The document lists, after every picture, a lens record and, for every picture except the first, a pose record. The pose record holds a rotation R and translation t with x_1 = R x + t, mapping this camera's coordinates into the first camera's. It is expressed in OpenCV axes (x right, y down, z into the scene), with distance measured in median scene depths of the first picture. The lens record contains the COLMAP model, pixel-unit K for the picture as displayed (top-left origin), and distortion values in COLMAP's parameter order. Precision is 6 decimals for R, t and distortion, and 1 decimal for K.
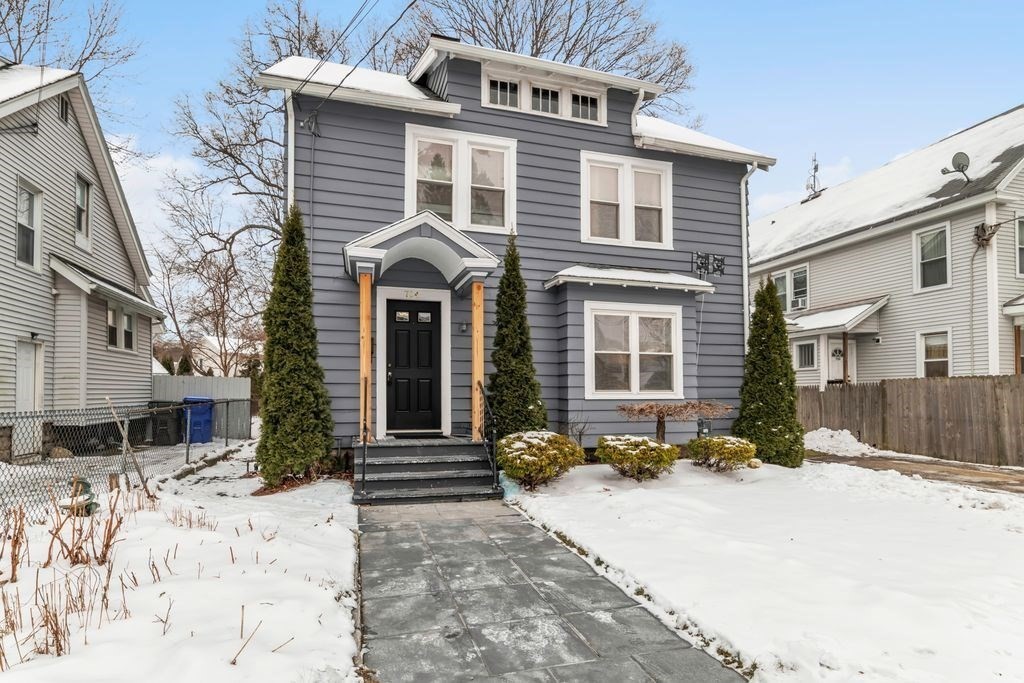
lens RADIAL K [[524.0, 0, 483.3], [0, 524.0, 381.3], [0, 0, 1]] dist [-0.013914, 0.006624]
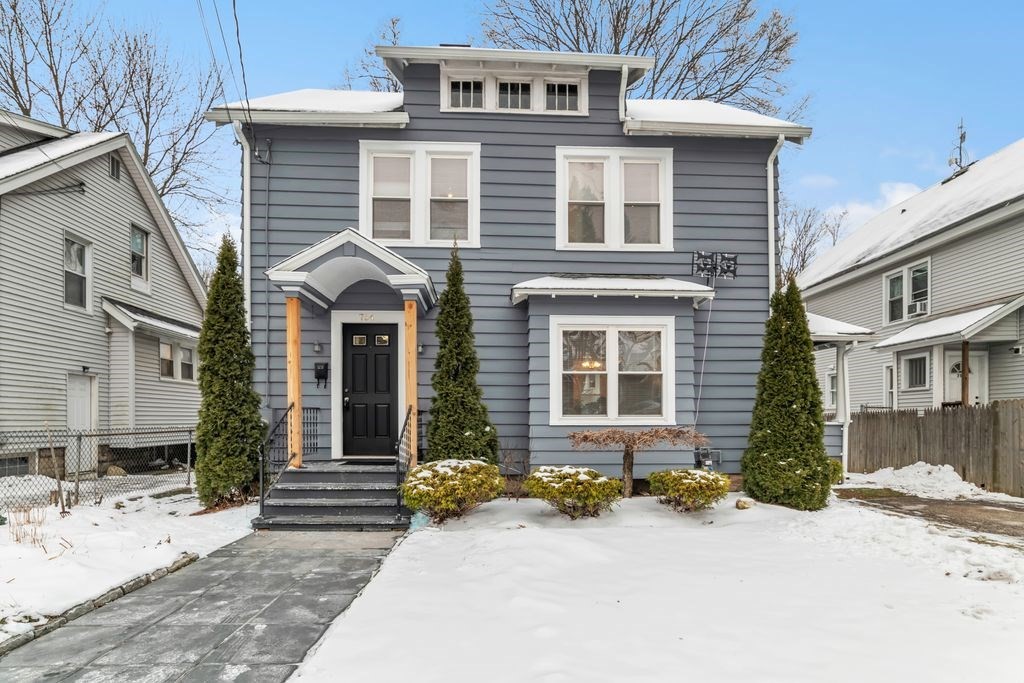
lens RADIAL K [[524.0, 0, 516.6], [0, 524.0, 422.4], [0, 0, 1]] dist [-0.013914, 0.006624]
pose [[0.970926, 0.000716, -0.239379, 0.346092], [0.005660, 0.999647, 0.025946, 0.005770], [0.239313, -0.026547, 0.970579, 0.108953]]
